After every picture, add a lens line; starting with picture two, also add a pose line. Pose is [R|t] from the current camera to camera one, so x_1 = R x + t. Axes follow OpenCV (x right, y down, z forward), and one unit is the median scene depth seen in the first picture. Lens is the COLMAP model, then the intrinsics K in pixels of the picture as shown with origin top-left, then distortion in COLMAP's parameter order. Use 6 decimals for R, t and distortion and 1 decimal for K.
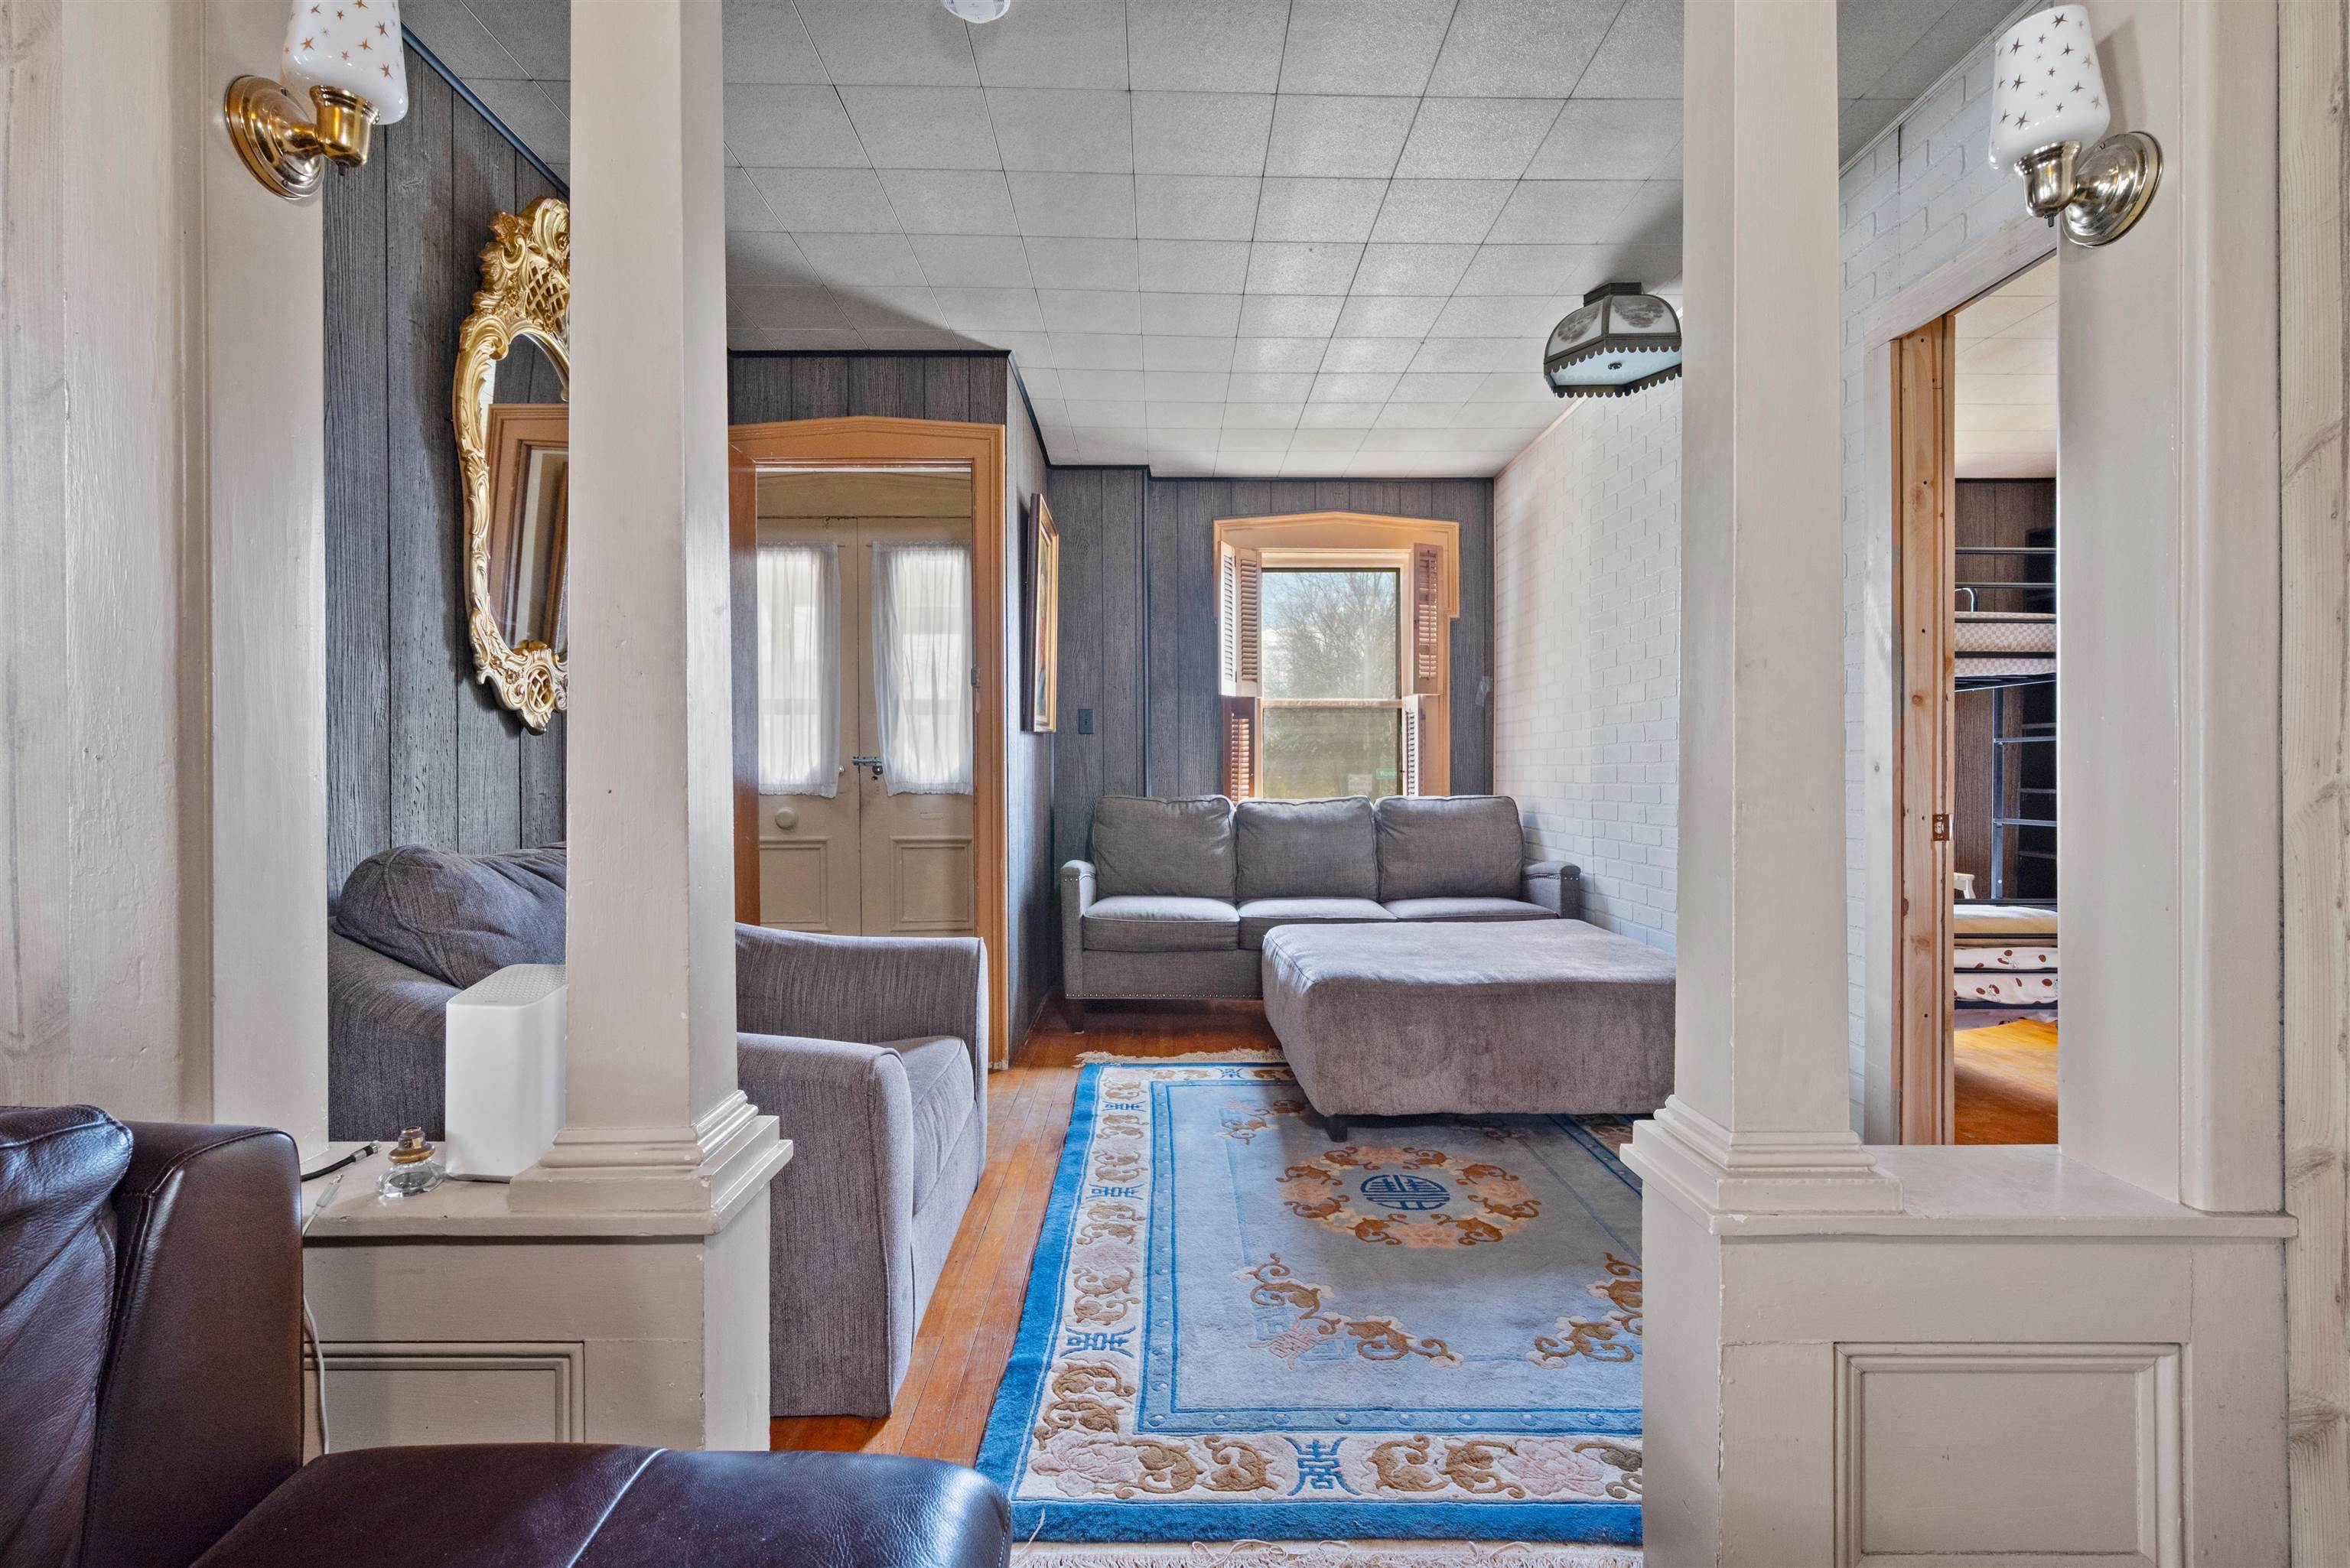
lens RADIAL K [[1099.2, 0, 1175.0], [0, 1099.2, 784.0], [0, 0, 1]] dist [0.032927, 0.000374]
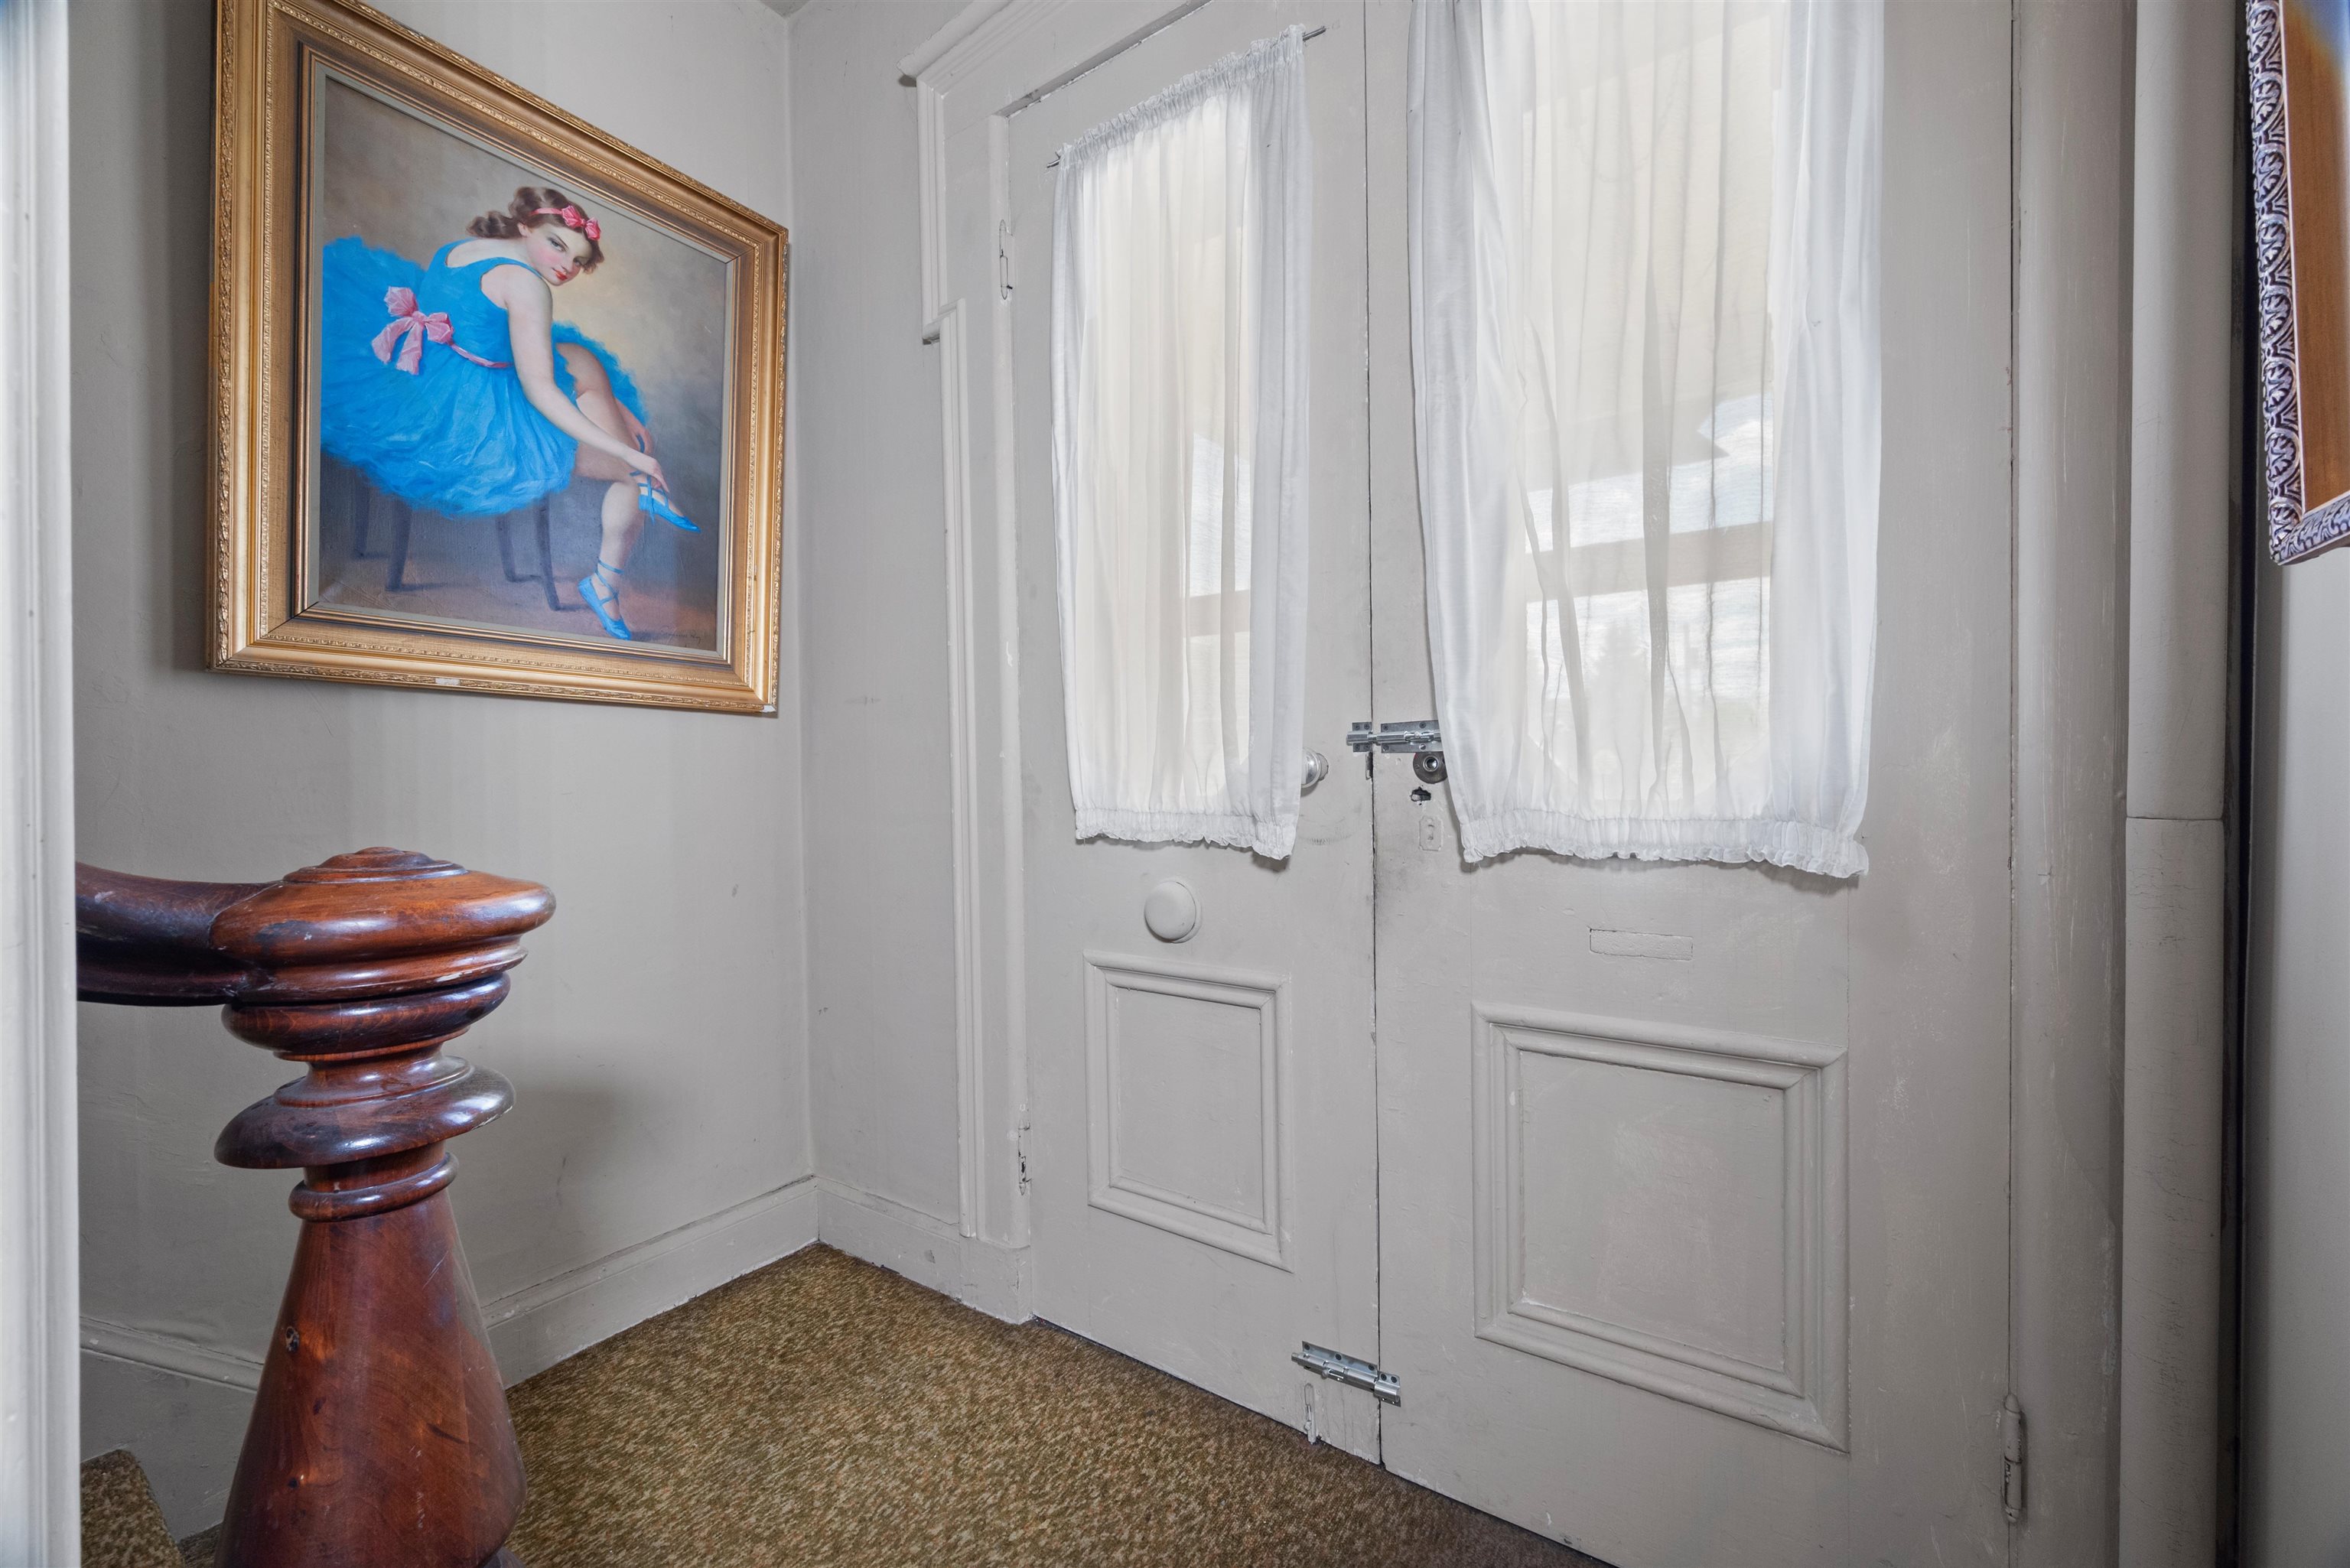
lens RADIAL K [[928.6, 0, 1181.1], [0, 928.6, 792.4], [0, 0, 1]] dist [-0.009777, -0.000148]
pose [[0.817021, -0.000548, -0.576607, -0.183963], [-0.000786, 0.999998, -0.002064, -0.004969], [0.576607, 0.002139, 0.817019, 0.765780]]
